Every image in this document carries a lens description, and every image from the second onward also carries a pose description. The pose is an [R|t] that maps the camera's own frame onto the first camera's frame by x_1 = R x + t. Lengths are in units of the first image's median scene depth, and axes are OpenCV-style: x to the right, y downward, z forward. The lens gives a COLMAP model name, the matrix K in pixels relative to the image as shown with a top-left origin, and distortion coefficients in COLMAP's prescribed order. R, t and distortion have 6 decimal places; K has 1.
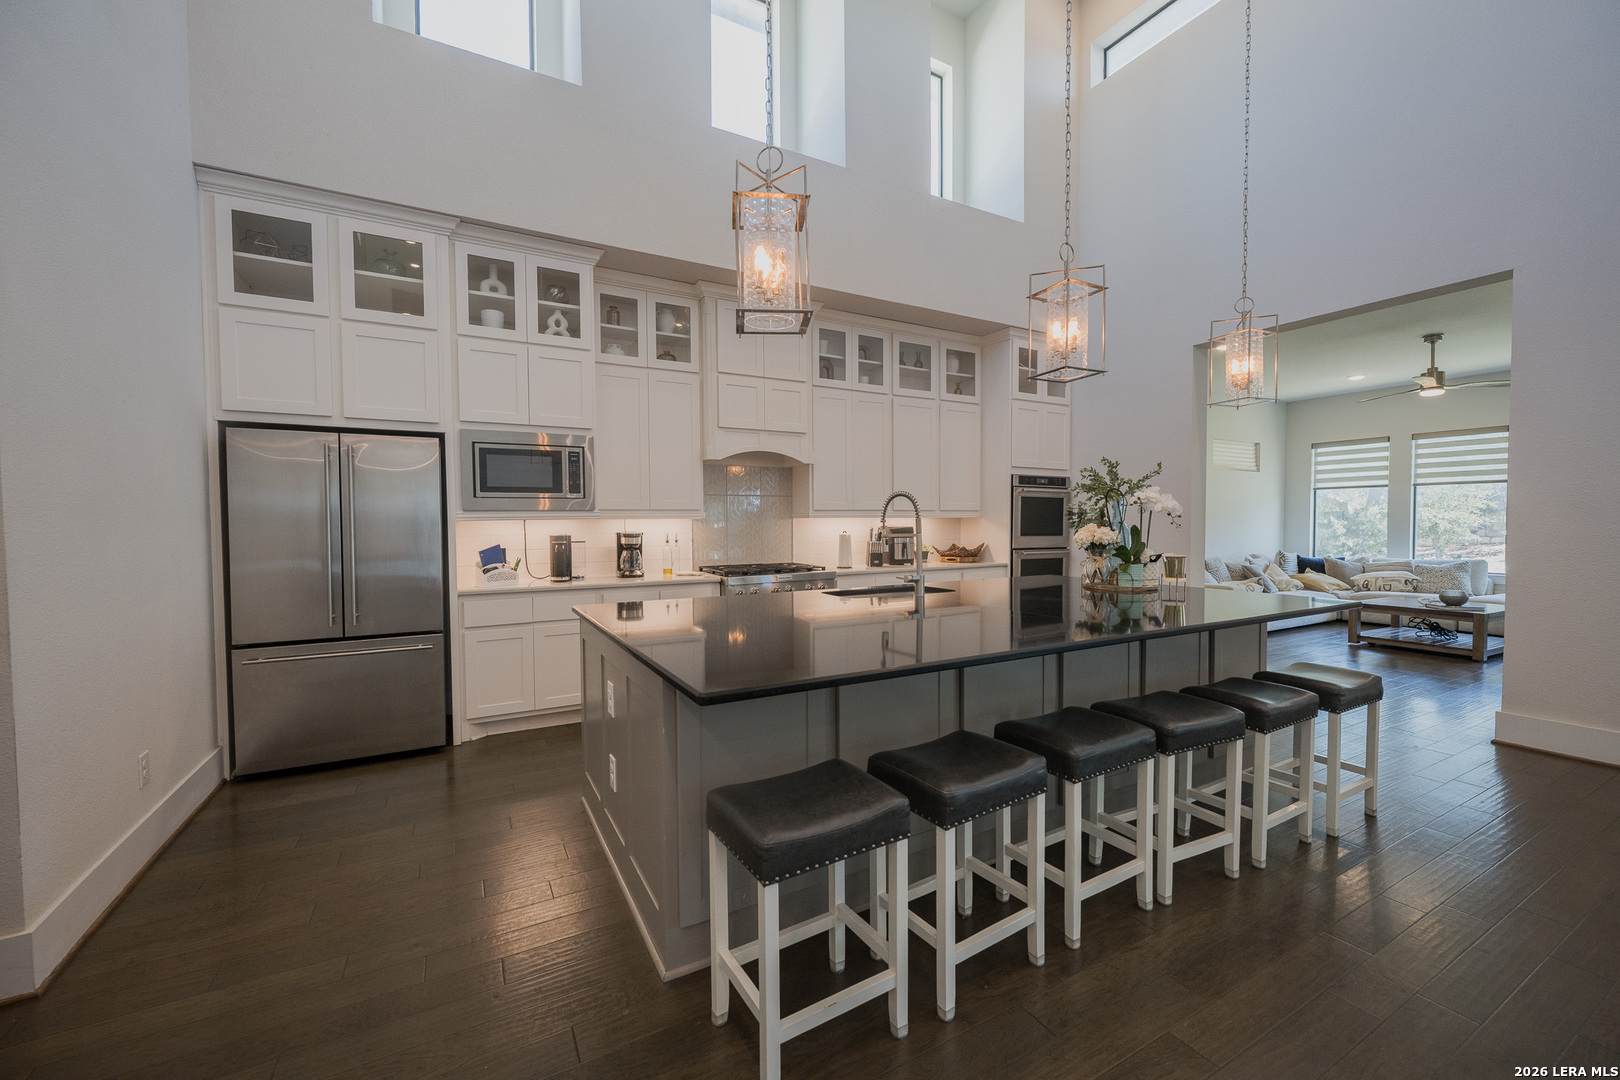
lens RADIAL K [[639.4, 0, 810.5], [0, 639.4, 541.7], [0, 0, 1]] dist [-0.000737, 0.000125]
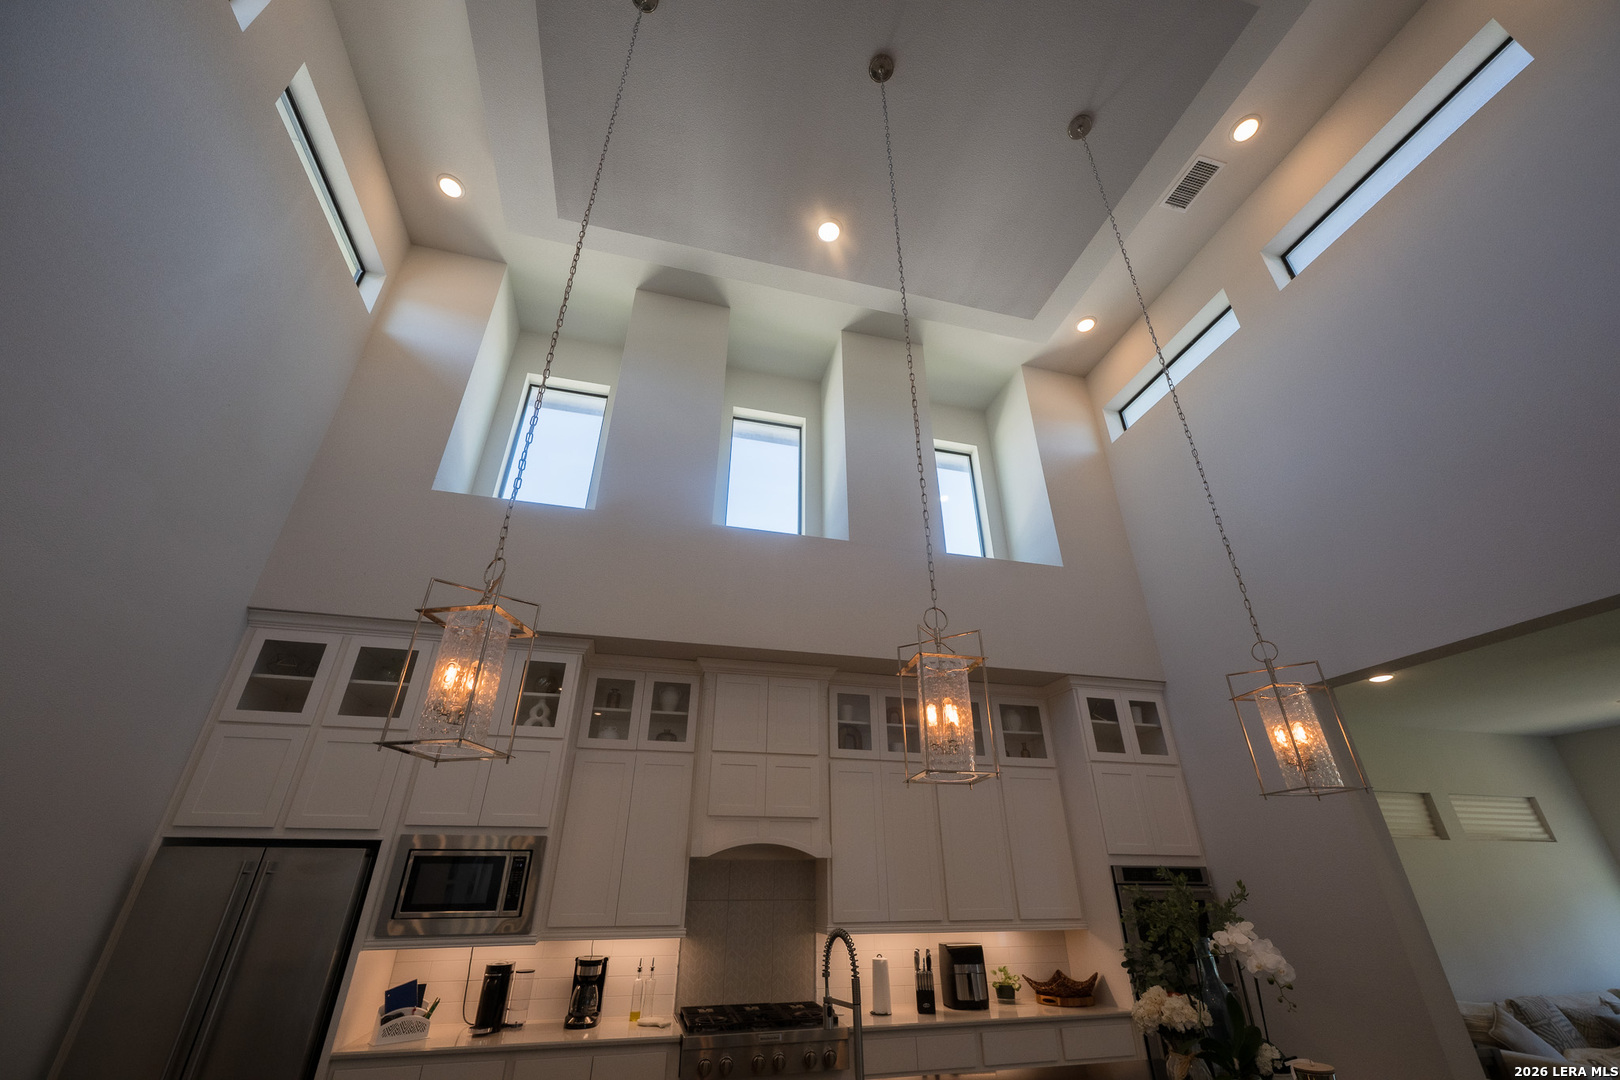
lens RADIAL K [[639.4, 0, 810.5], [0, 639.4, 541.7], [0, 0, 1]] dist [-0.000737, 0.000125]
pose [[0.967439, -0.116254, -0.224827, 0.240116], [-0.012104, 0.866009, -0.499881, -0.071772], [0.252815, 0.486326, 0.836404, 0.130900]]
